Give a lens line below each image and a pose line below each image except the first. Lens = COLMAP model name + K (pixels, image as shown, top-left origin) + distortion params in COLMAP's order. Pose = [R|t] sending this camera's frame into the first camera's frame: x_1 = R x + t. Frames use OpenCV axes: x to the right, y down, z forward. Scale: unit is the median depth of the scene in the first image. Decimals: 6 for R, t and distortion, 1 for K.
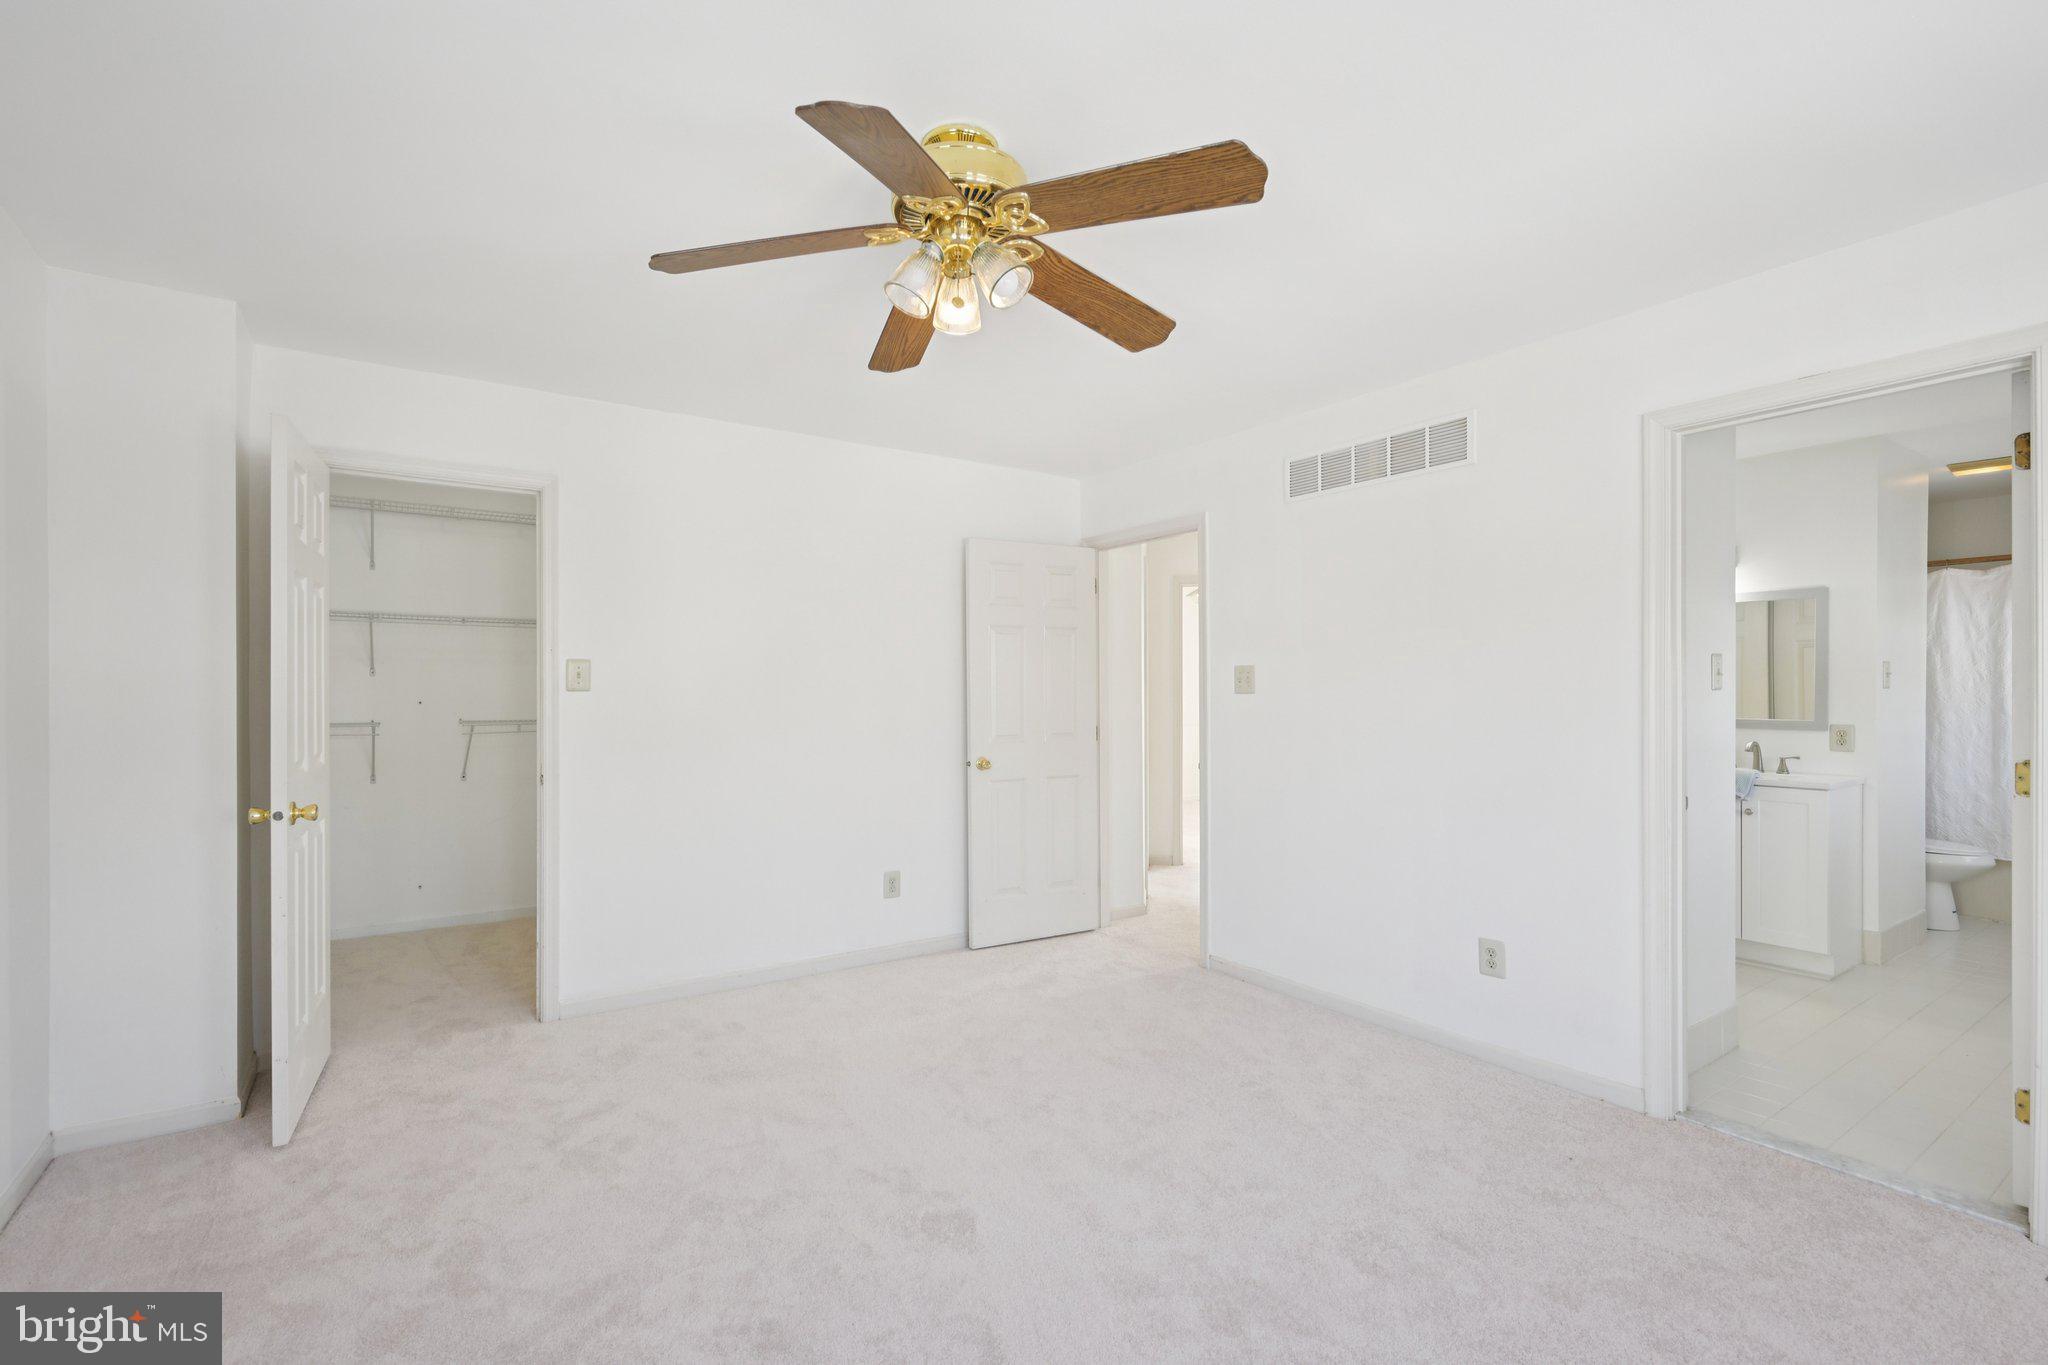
lens RADIAL K [[842.1, 0, 1067.7], [0, 842.1, 697.9], [0, 0, 1]] dist [-0.001000, -0.000425]
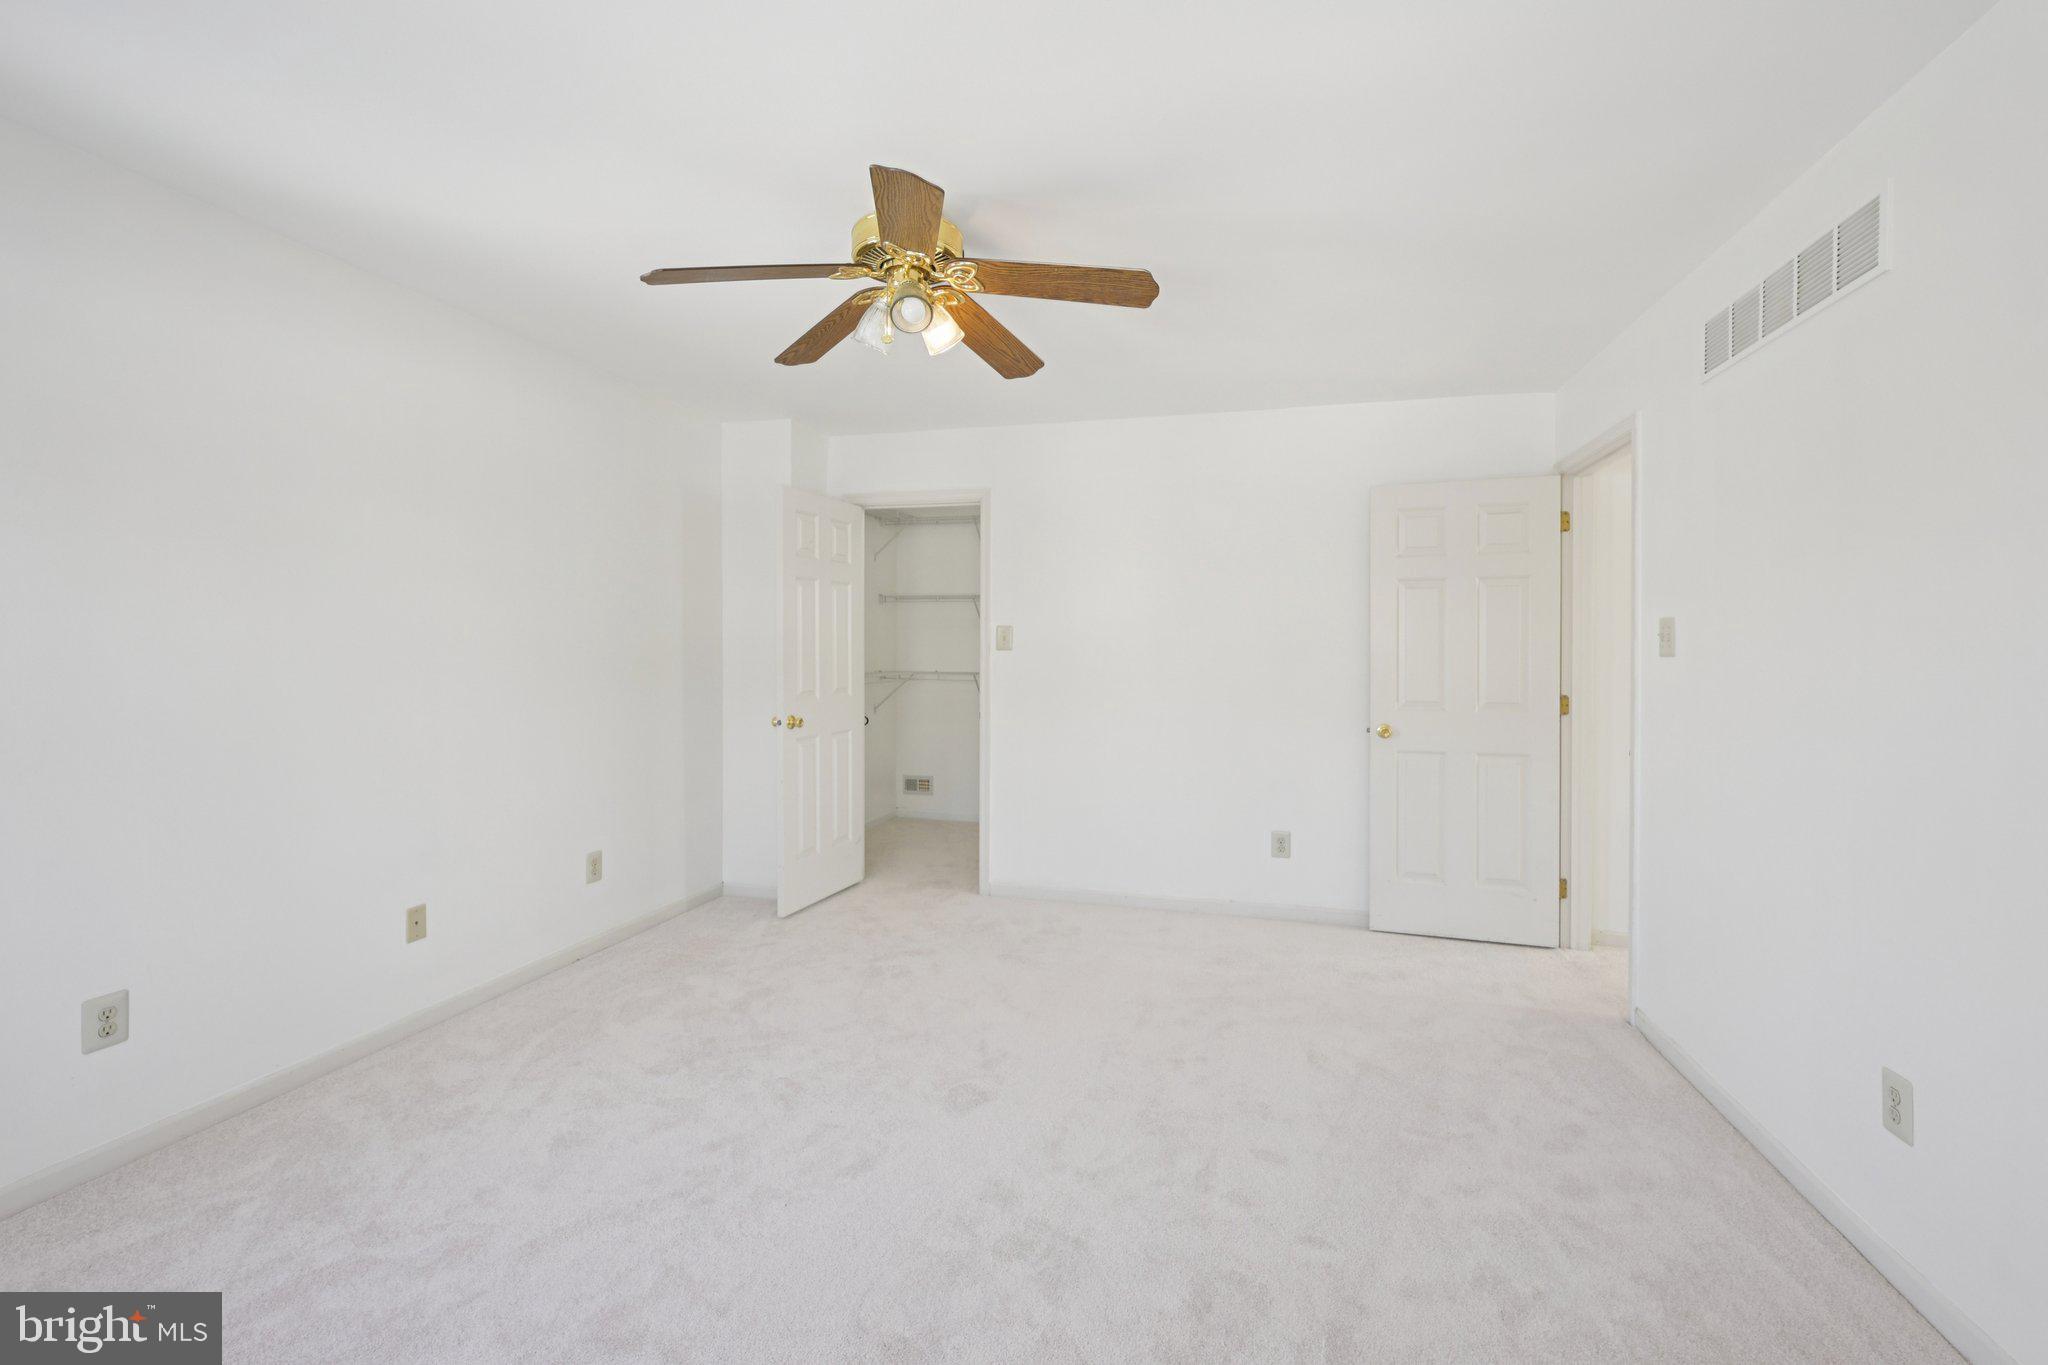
lens RADIAL K [[842.1, 0, 1032.1], [0, 842.1, 669.0], [0, 0, 1]] dist [-0.001000, -0.000425]
pose [[0.692803, 0.019960, -0.720851, 0.397017], [-0.011053, 0.999793, 0.017061, -0.001397], [0.721042, -0.003853, 0.692880, 0.121065]]
